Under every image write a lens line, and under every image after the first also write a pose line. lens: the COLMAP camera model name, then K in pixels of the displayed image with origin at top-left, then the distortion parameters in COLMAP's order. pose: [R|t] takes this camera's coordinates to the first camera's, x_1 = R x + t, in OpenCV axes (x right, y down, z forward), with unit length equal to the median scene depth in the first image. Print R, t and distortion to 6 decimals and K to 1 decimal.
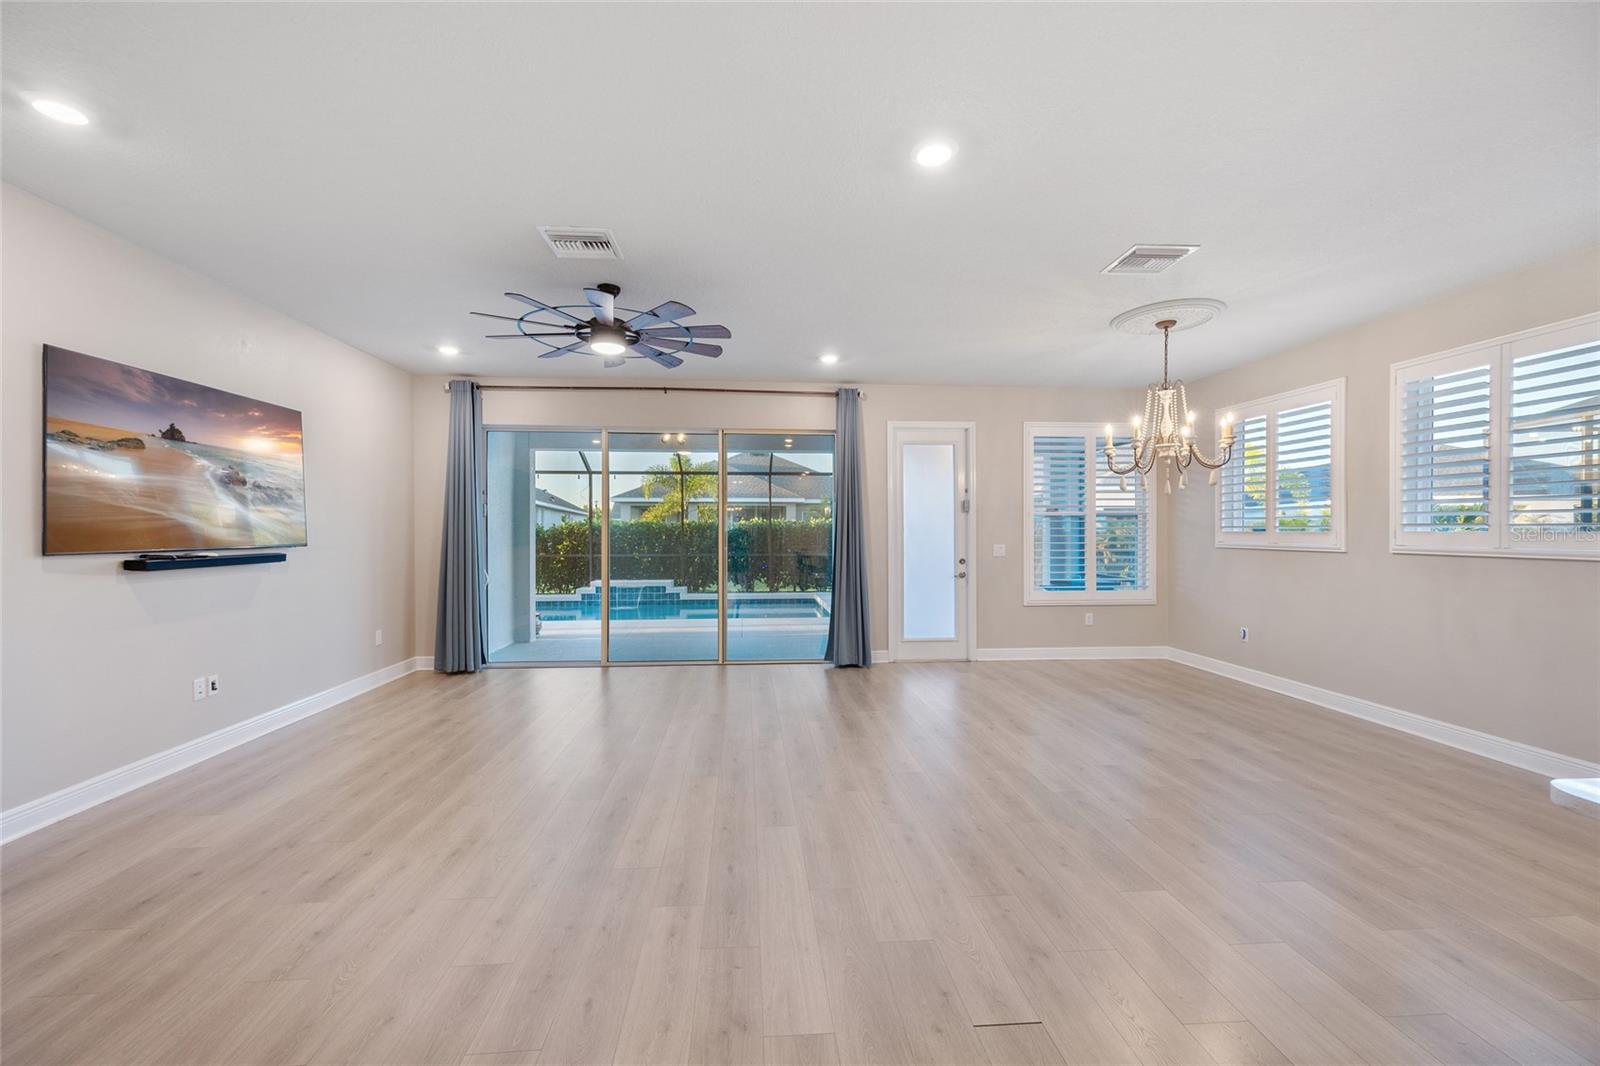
lens RADIAL K [[643.9, 0, 798.1], [0, 643.9, 538.8], [0, 0, 1]] dist [0.008022, -0.000374]
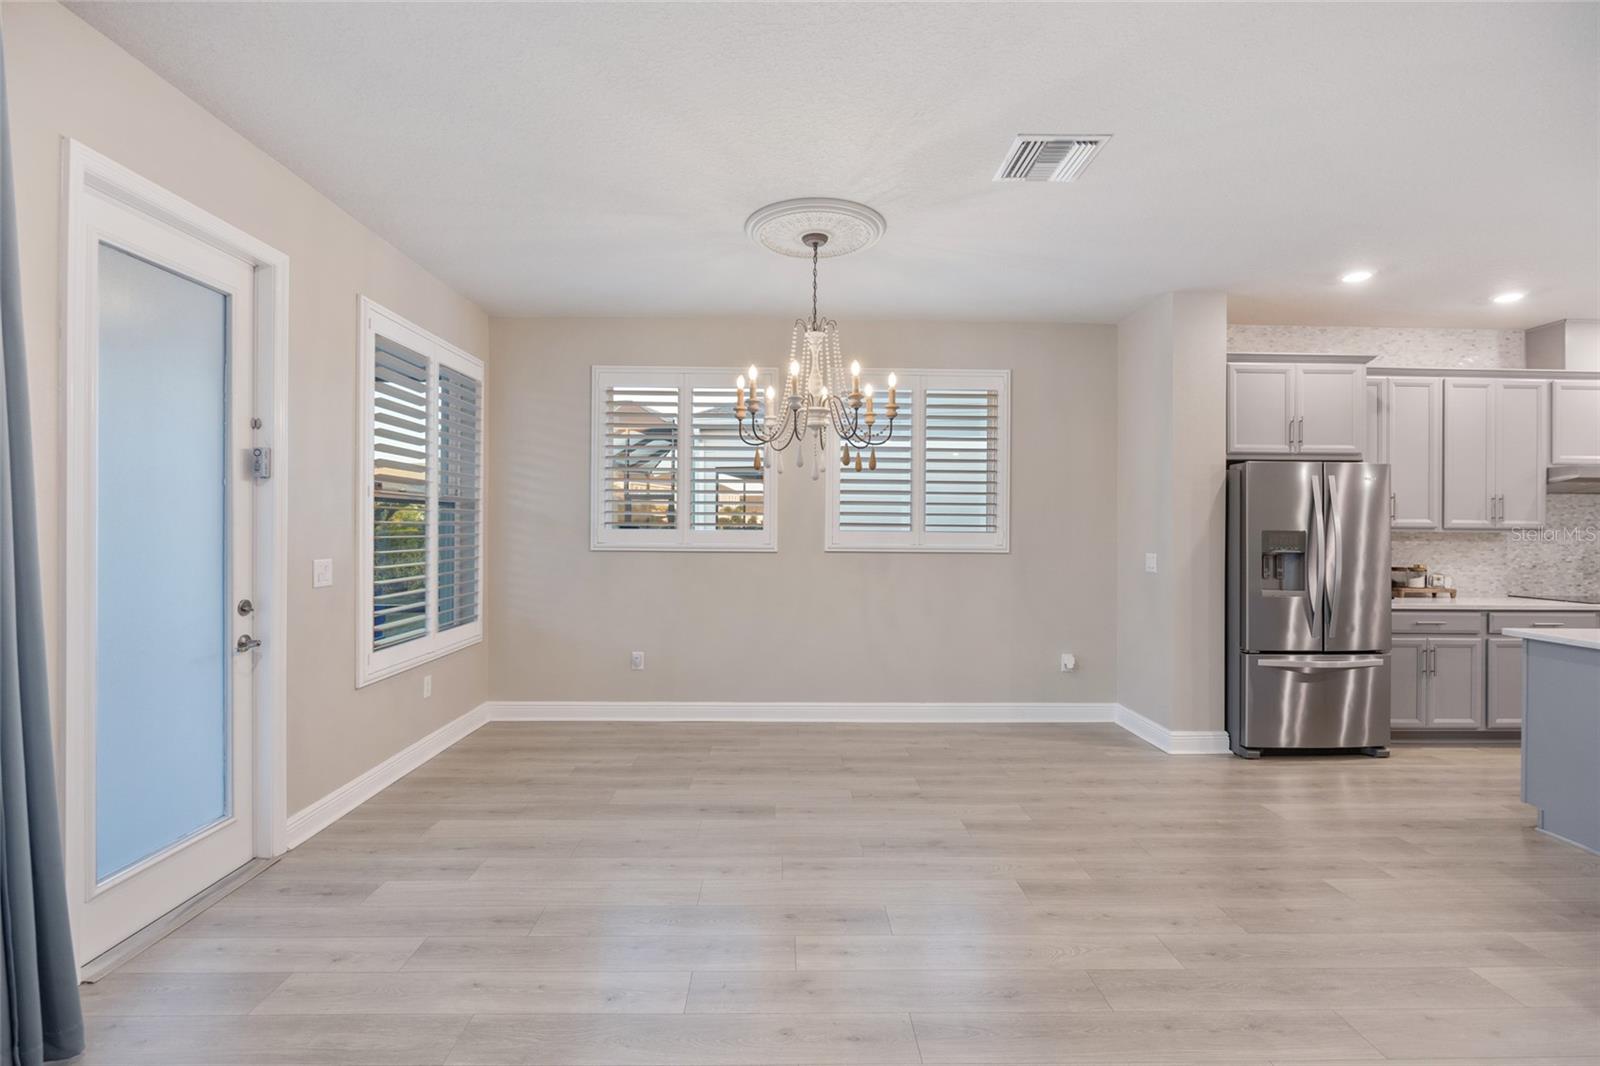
lens RADIAL K [[716.3, 0, 791.3], [0, 716.3, 526.2], [0, 0, 1]] dist [-0.009465, -0.000556]
pose [[0.063613, 0.002085, 0.997972, -0.207509], [0.006417, 0.999976, -0.002499, -0.014445], [-0.997954, 0.006563, 0.063598, 0.943210]]
